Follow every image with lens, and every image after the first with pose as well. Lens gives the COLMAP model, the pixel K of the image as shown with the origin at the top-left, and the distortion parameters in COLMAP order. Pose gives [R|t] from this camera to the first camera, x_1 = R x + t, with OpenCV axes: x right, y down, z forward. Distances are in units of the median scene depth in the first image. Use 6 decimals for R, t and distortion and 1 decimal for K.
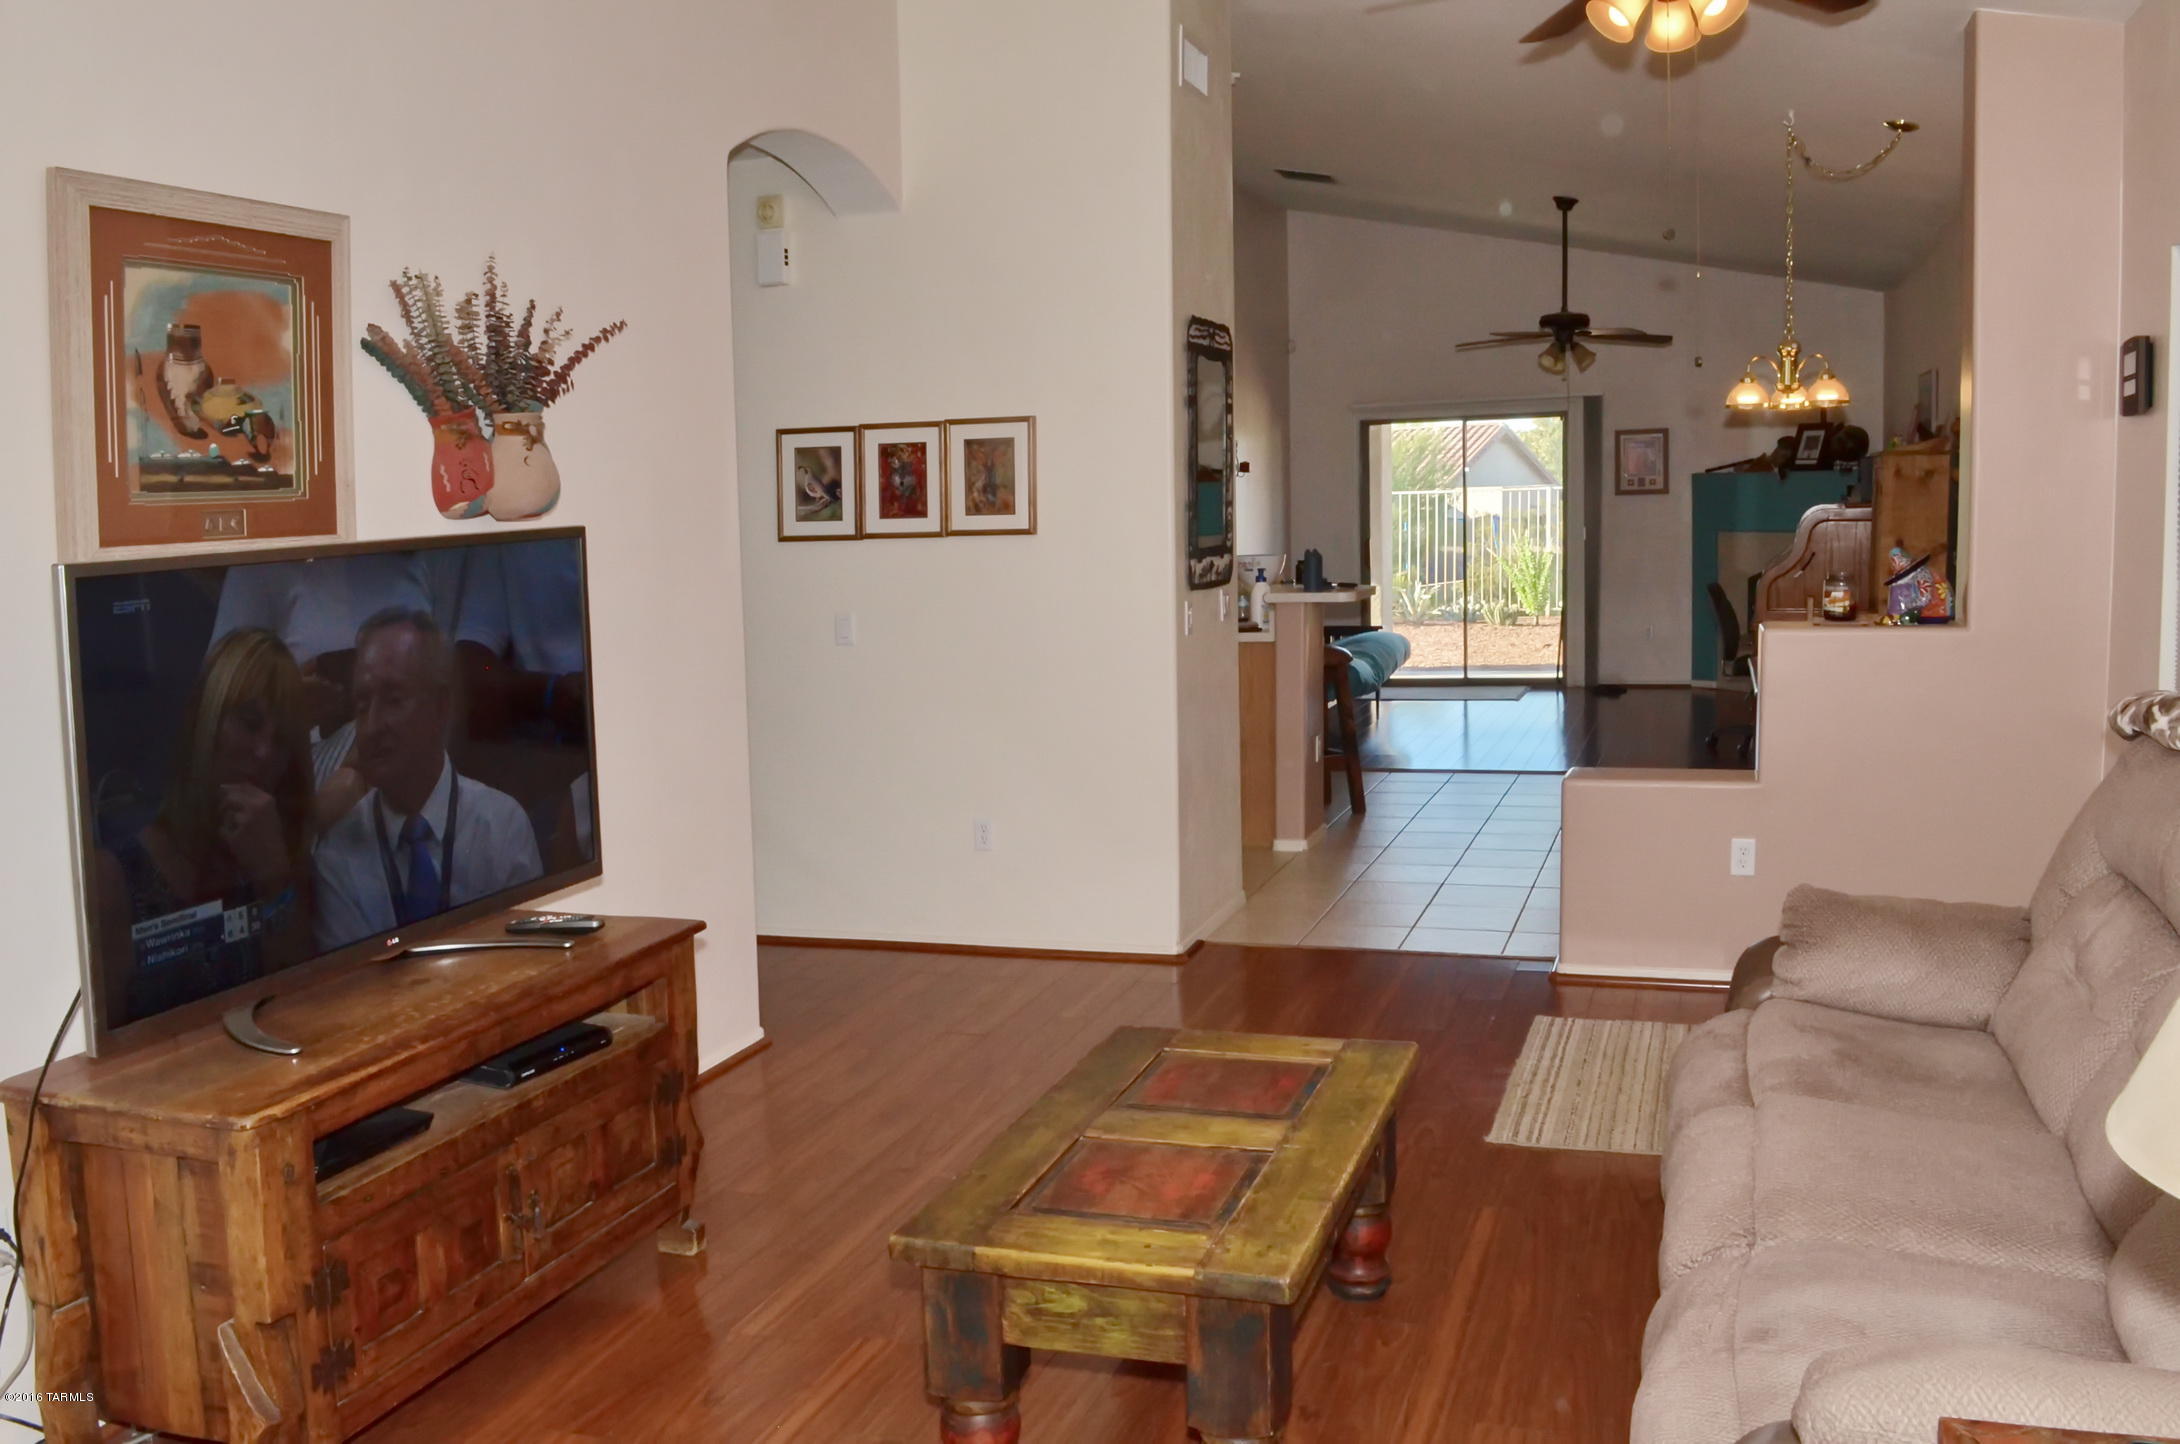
lens RADIAL K [[2307.9, 0, 1094.3], [0, 2307.9, 716.1], [0, 0, 1]] dist [-0.106136, 0.000000]
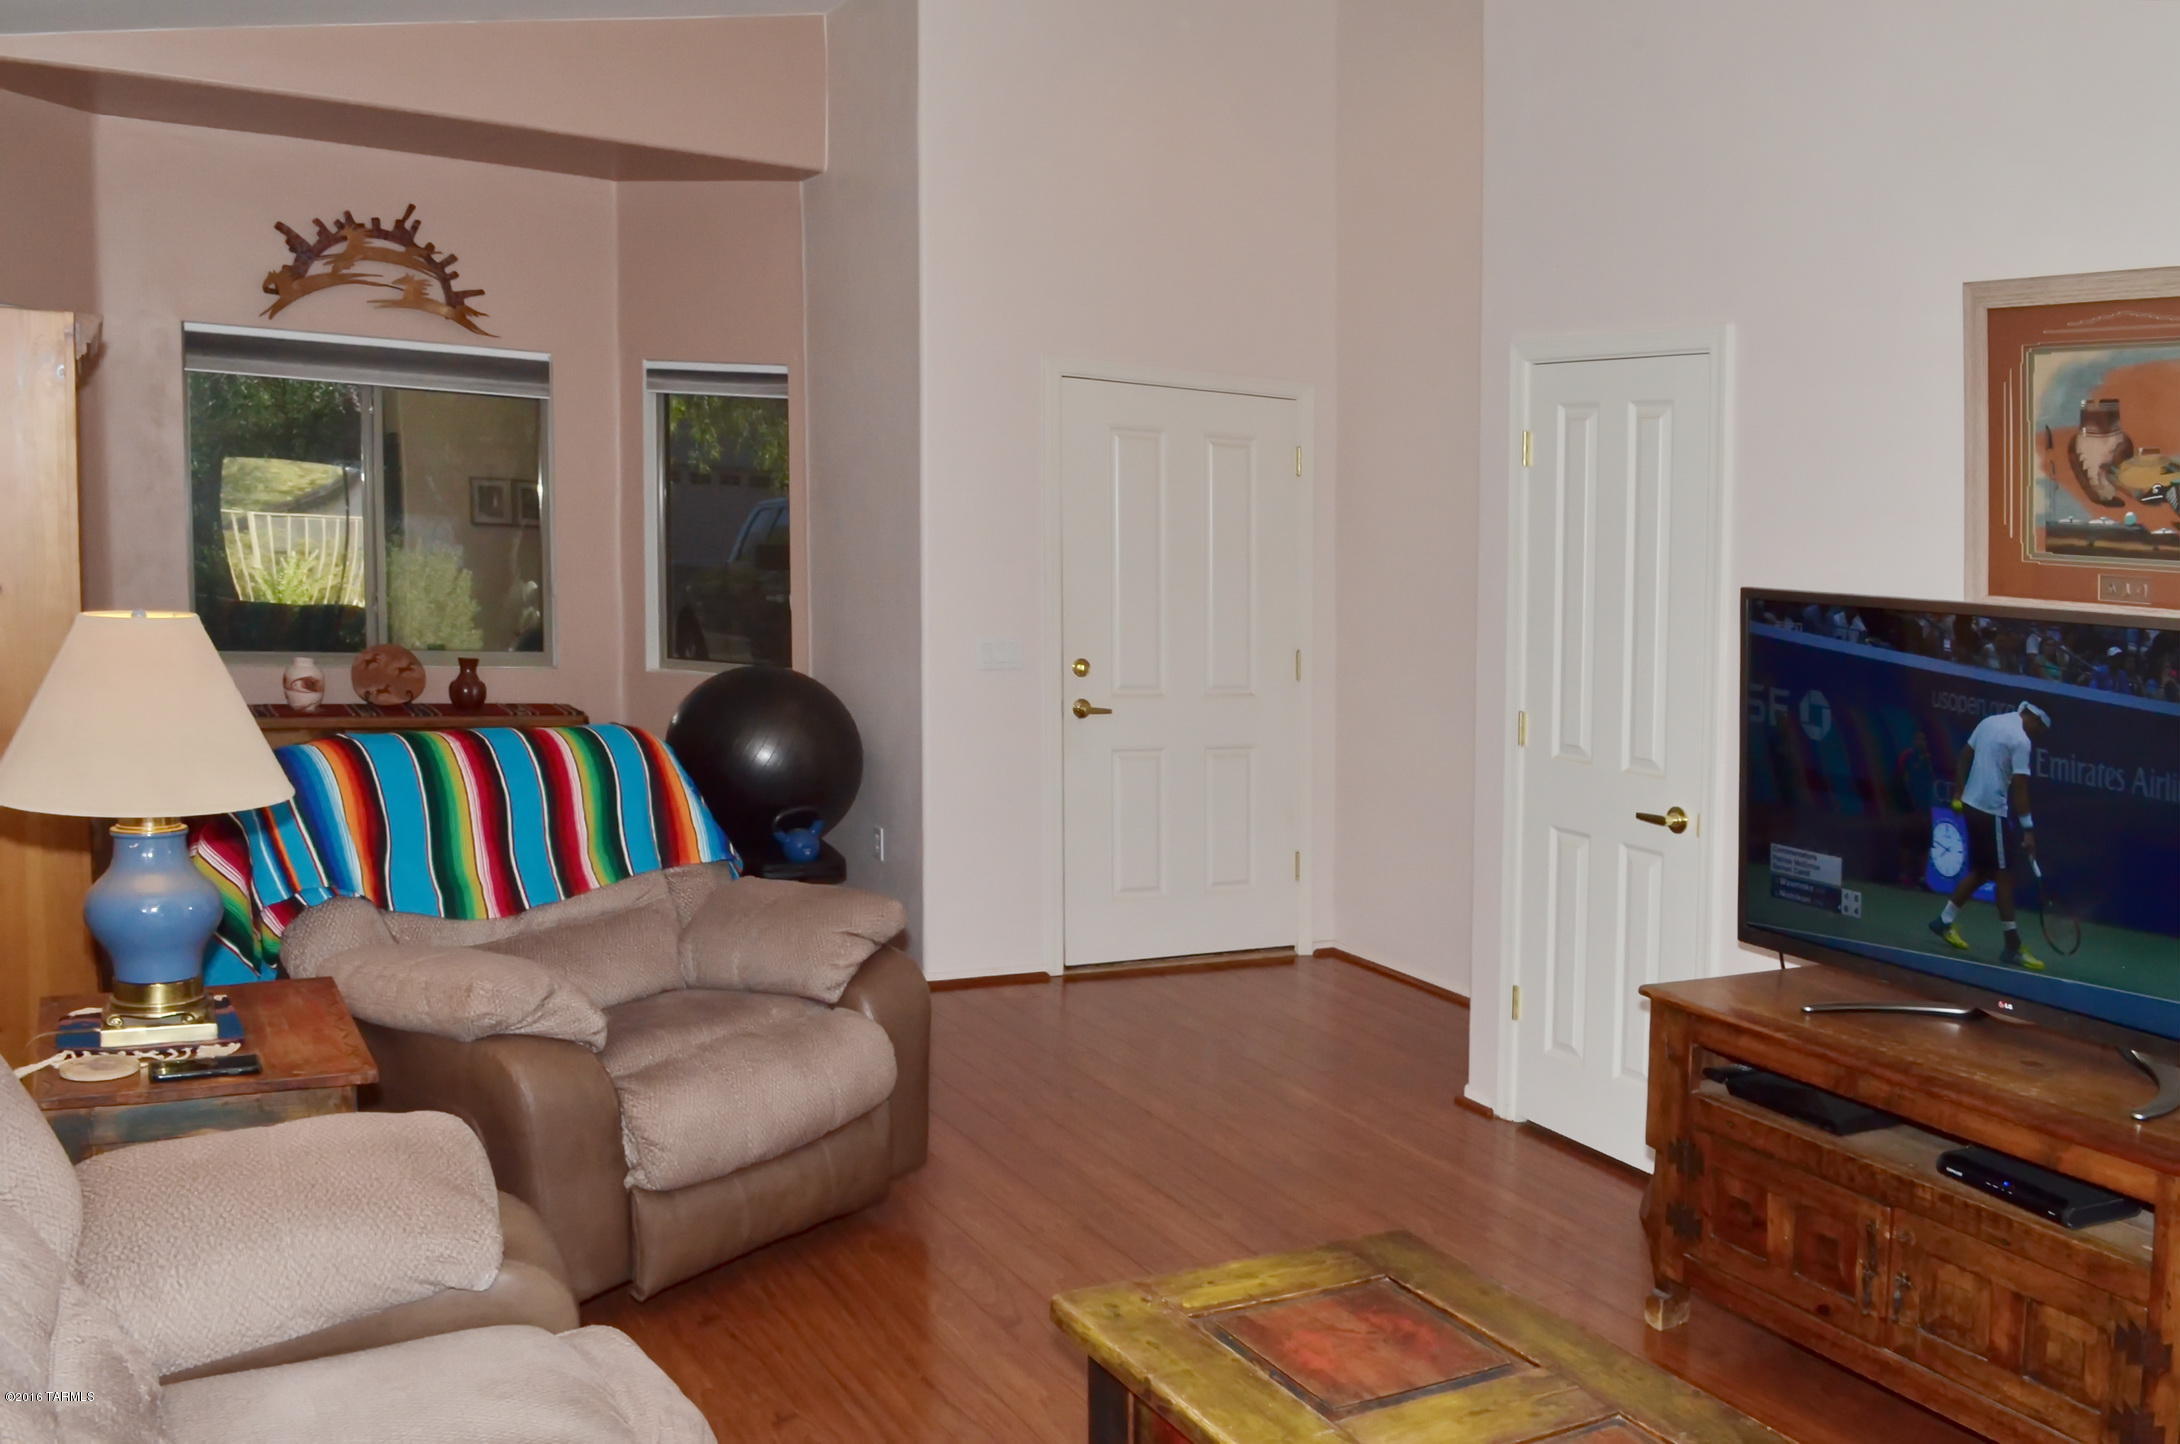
lens RADIAL K [[1717.1, 0, 1188.5], [0, 1717.1, 702.4], [0, 0, 1]] dist [-0.043191, -0.001595]
pose [[-0.670897, 0.081819, -0.737023, 0.494823], [-0.101161, 0.974505, 0.200268, -0.151039], [0.734618, 0.208917, -0.645515, 1.236879]]
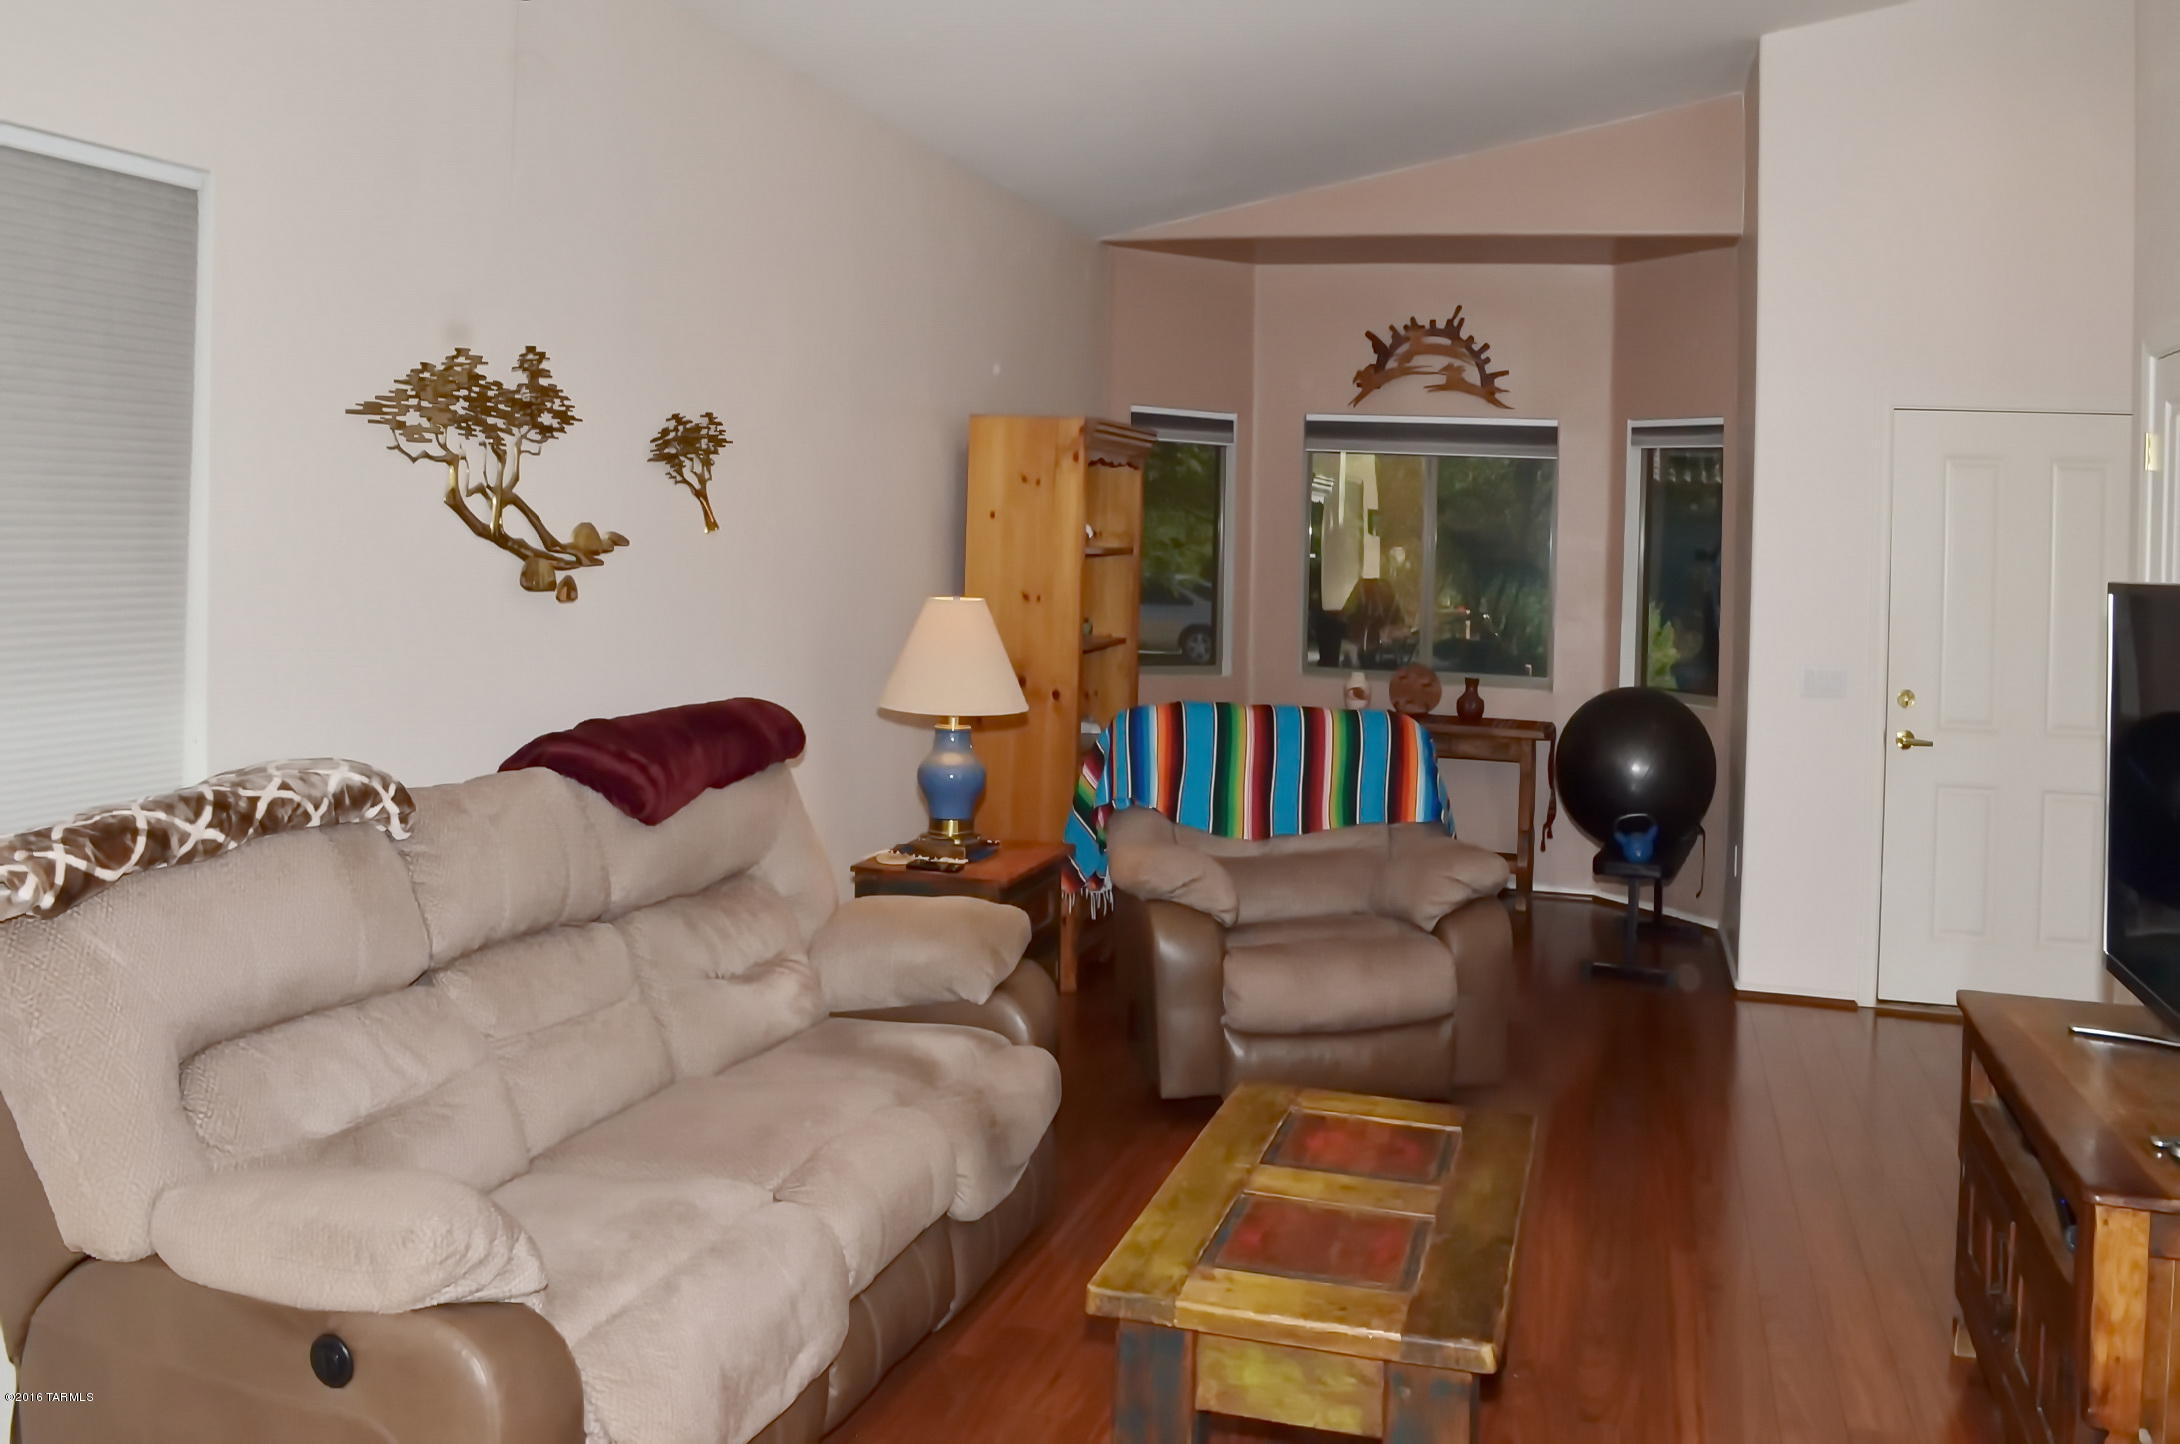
lens RADIAL K [[1717.1, 0, 1068.2], [0, 1717.1, 722.0], [0, 0, 1]] dist [-0.043191, -0.001595]
pose [[-0.999984, 0.003896, 0.004122, 0.155809], [0.004683, 0.977150, 0.212500, -0.168973], [-0.003200, 0.212516, -0.977152, 1.659293]]
